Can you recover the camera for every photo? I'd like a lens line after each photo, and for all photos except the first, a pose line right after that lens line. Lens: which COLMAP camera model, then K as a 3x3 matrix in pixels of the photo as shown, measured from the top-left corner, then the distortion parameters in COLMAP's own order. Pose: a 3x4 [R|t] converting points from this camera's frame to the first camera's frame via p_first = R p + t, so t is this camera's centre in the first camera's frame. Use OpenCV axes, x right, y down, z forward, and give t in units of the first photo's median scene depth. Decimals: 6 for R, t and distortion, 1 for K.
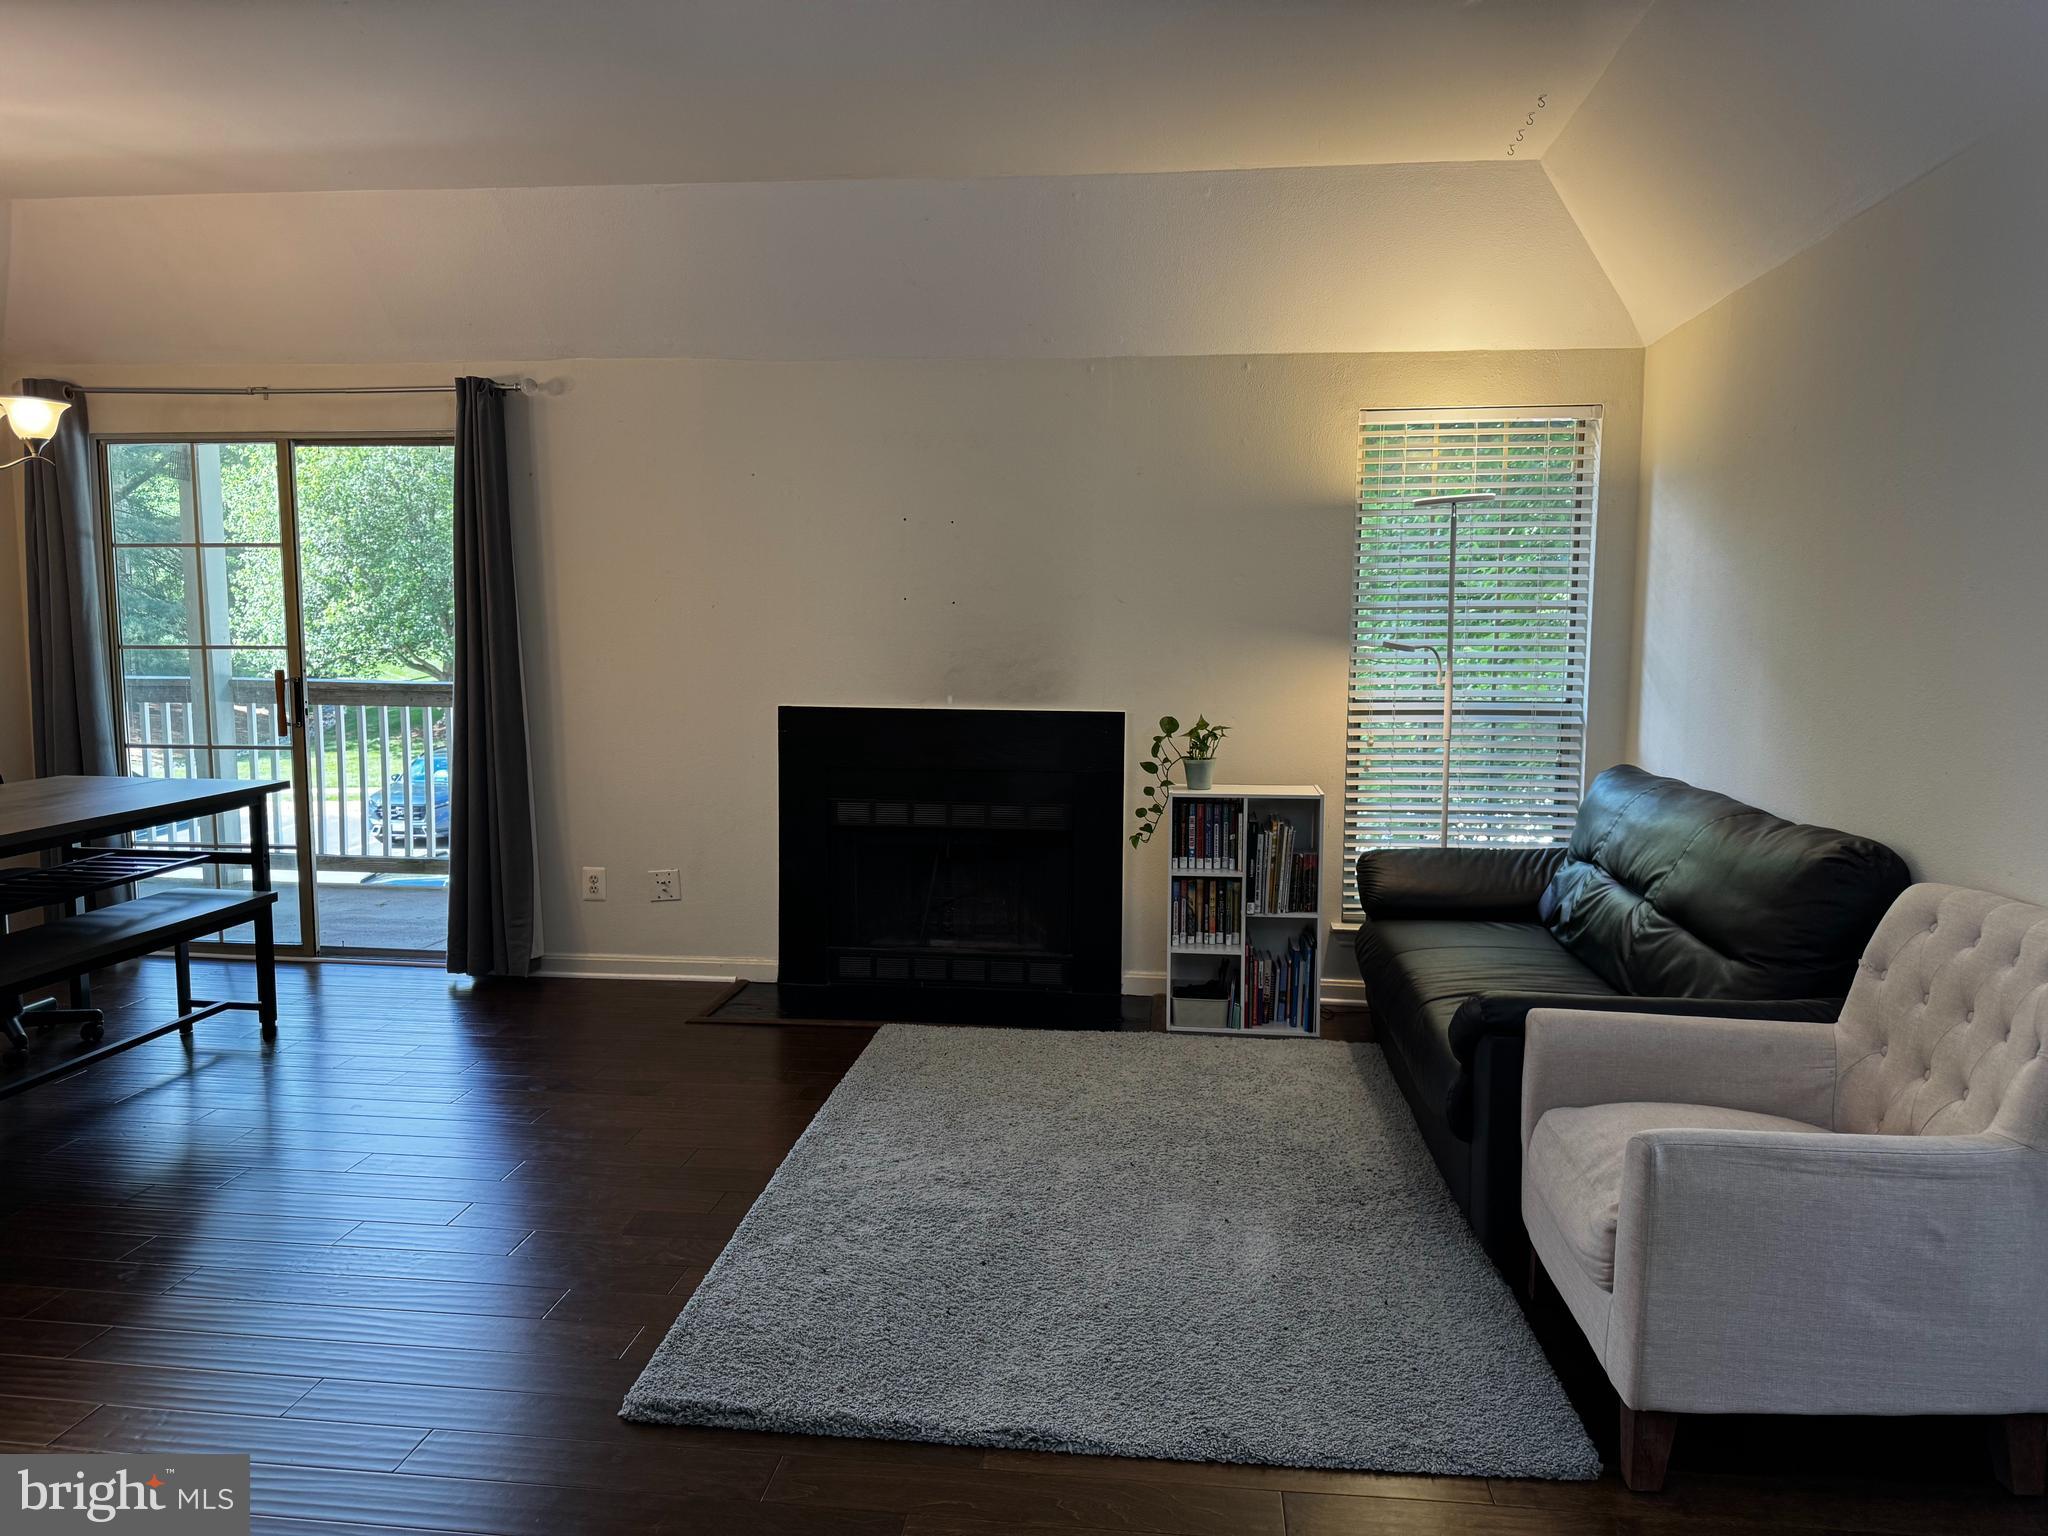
lens RADIAL K [[1439.3, 0, 1024.0], [0, 1439.3, 768.0], [0, 0, 1]] dist [0.079838, -0.103205]
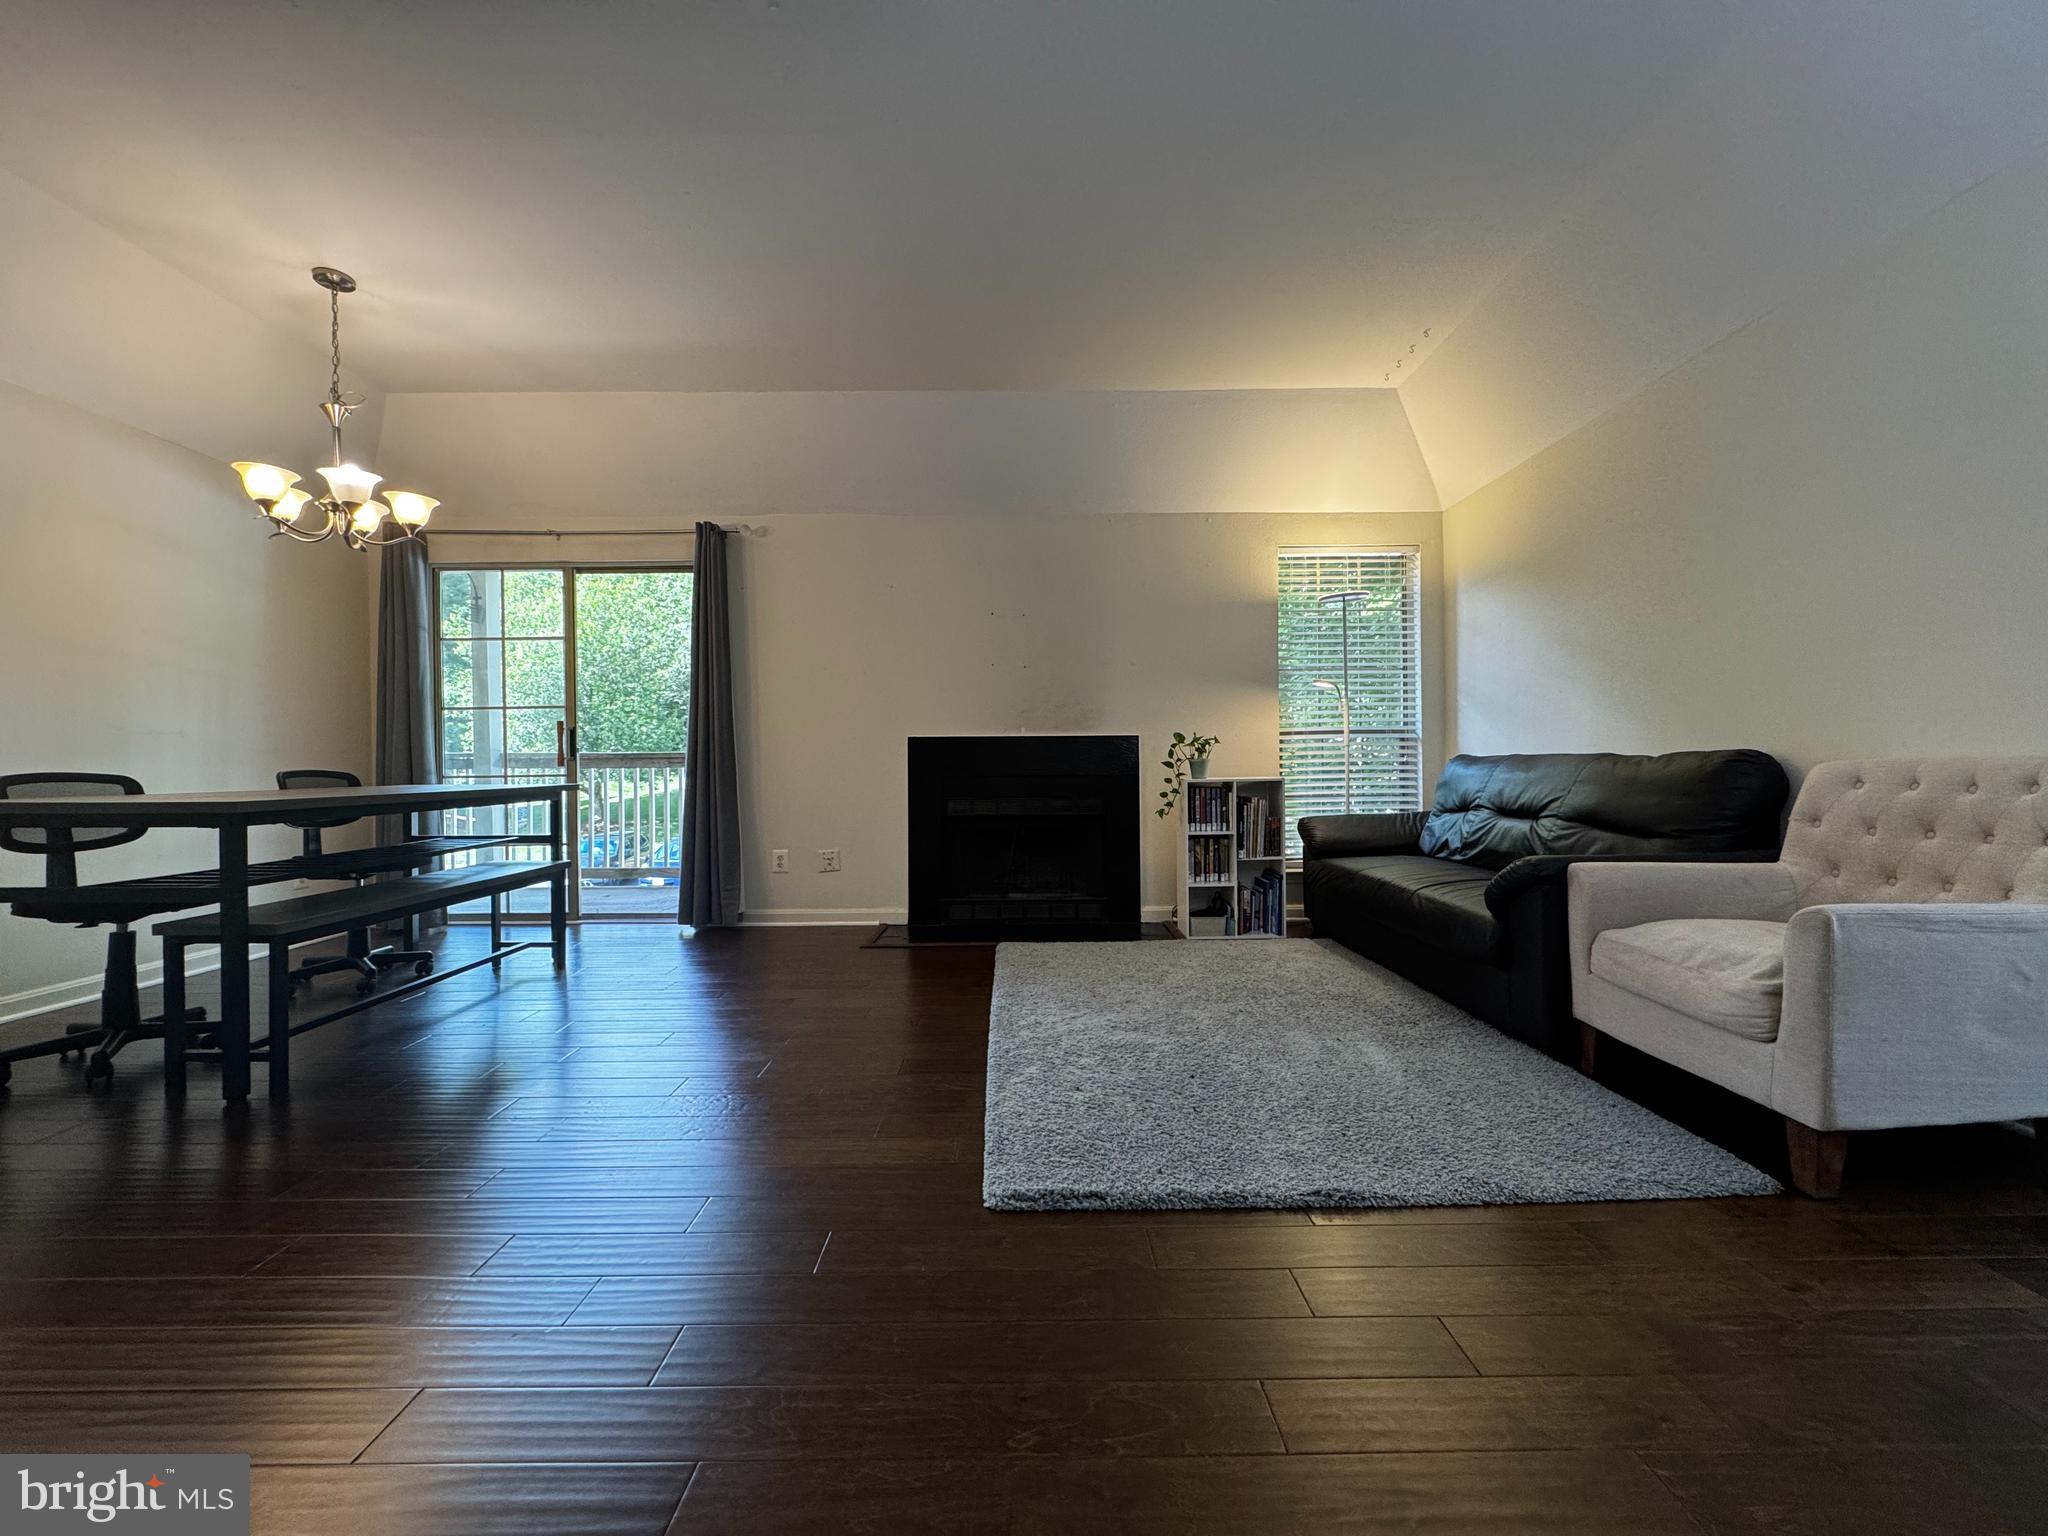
lens RADIAL K [[815.6, 0, 1026.5], [0, 815.6, 761.9], [0, 0, 1]] dist [-0.000264, 0.000567]
pose [[0.992650, -0.014532, 0.120147, -0.166512], [0.027149, 0.994202, -0.104049, 0.082468], [-0.117939, 0.106546, 0.987288, 0.162707]]
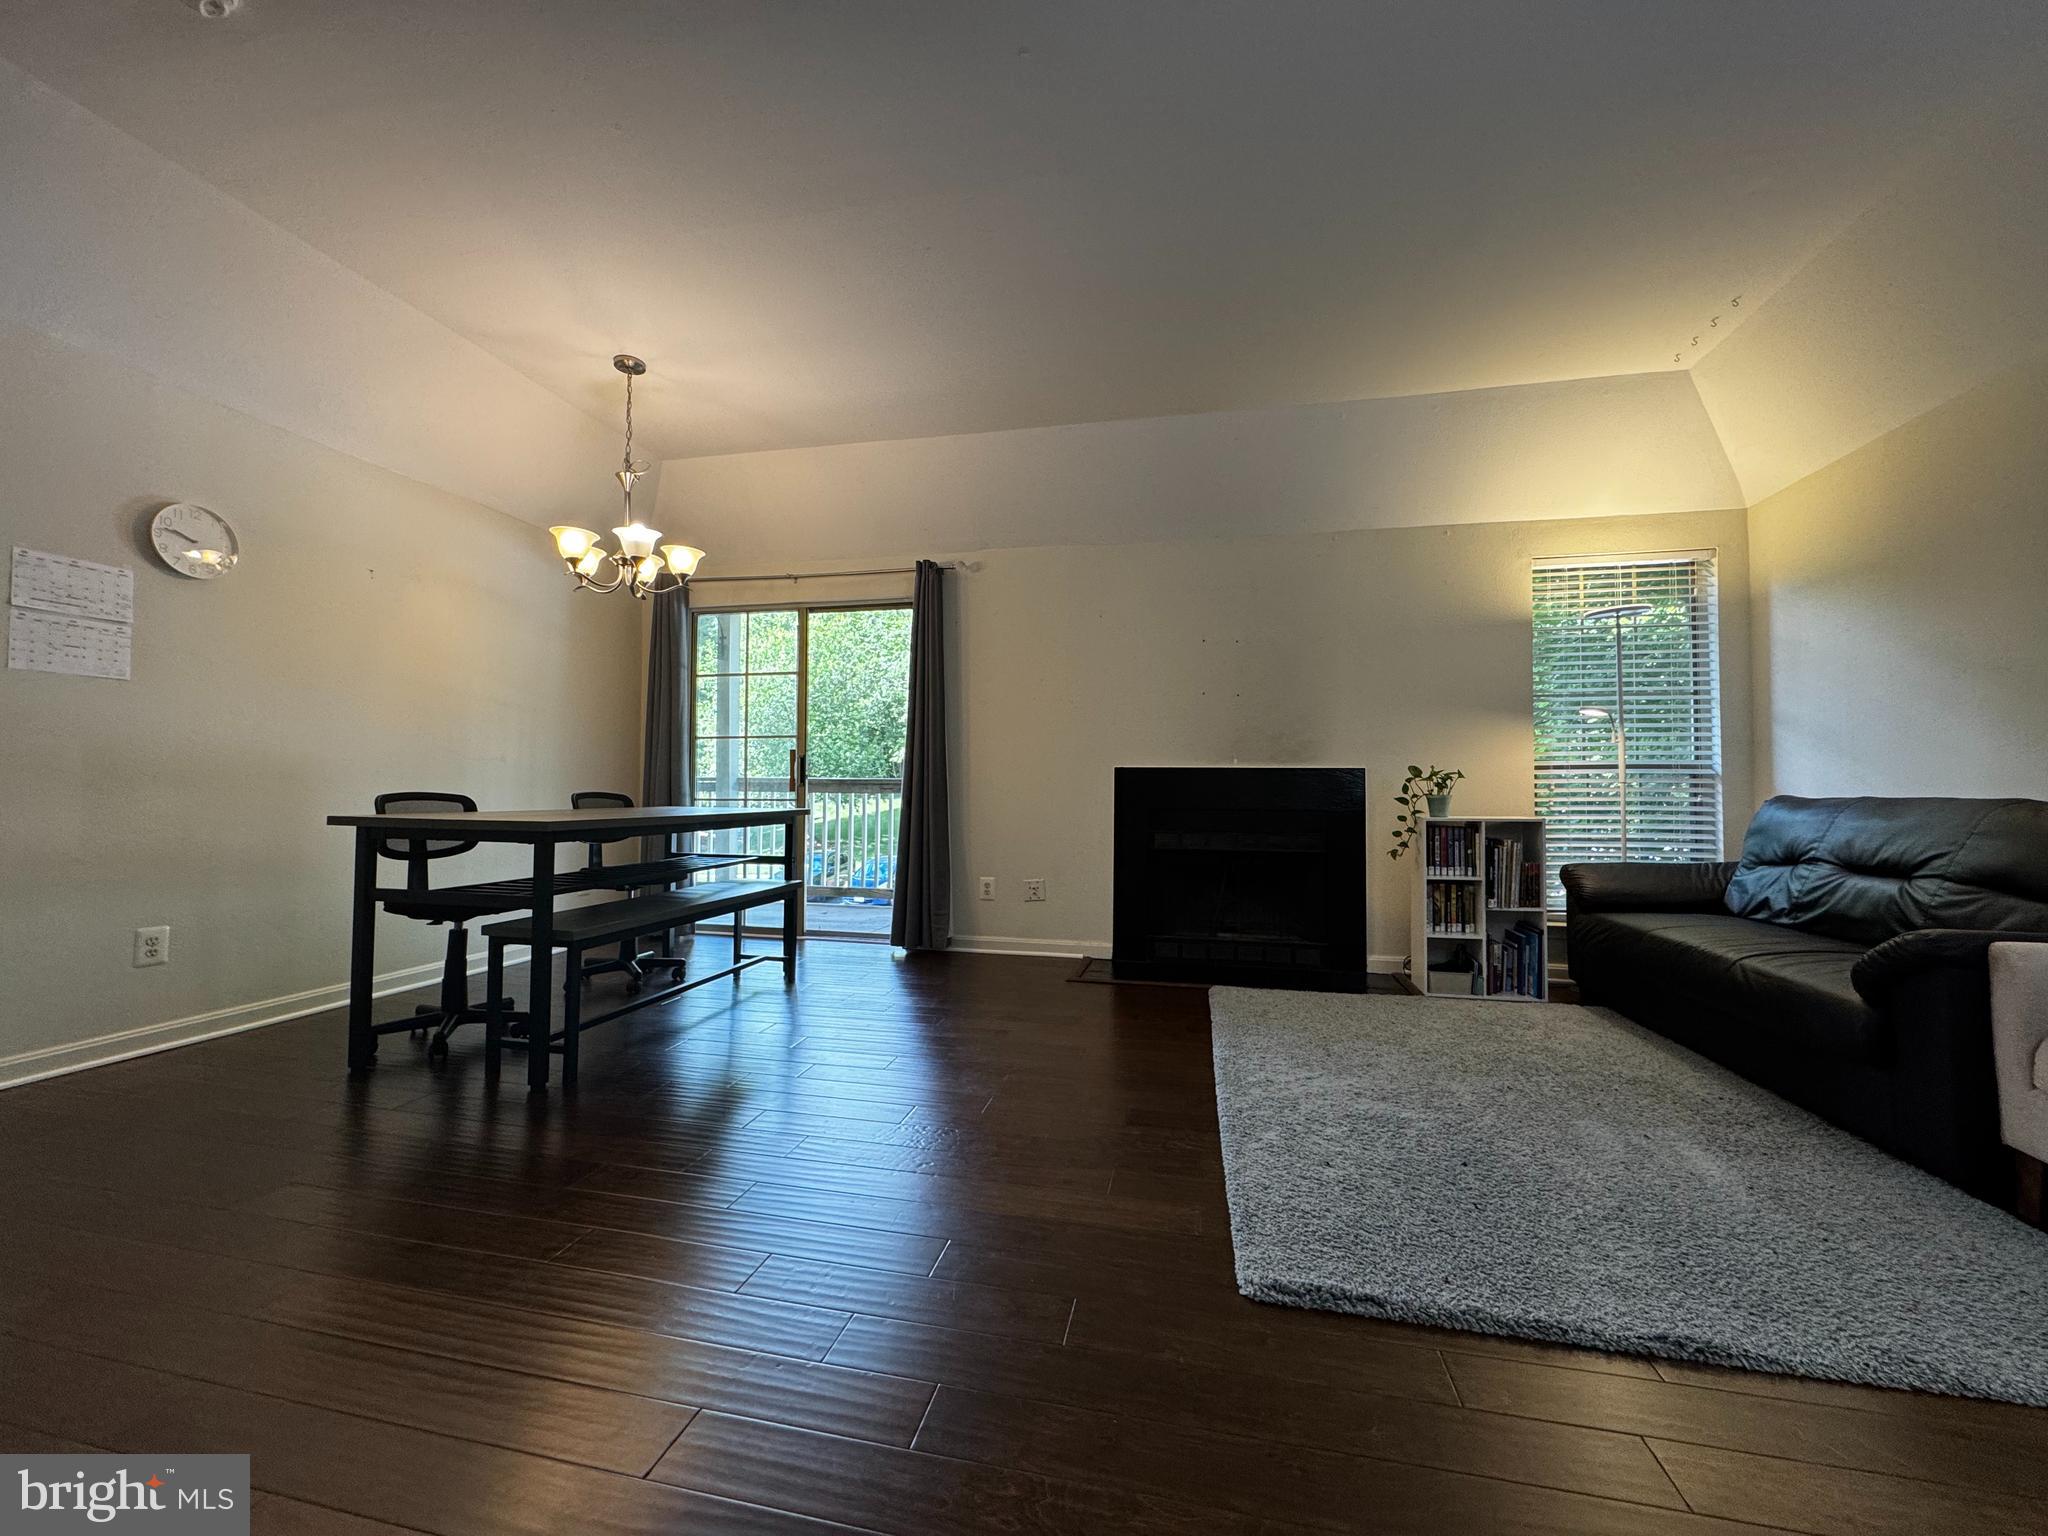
lens RADIAL K [[815.6, 0, 1026.5], [0, 815.6, 761.9], [0, 0, 1]] dist [-0.000264, 0.000567]
pose [[0.994882, -0.002062, -0.101027, -0.194738], [-0.012085, 0.990187, -0.139223, 0.076210], [0.100323, 0.139731, 0.985094, 0.181530]]
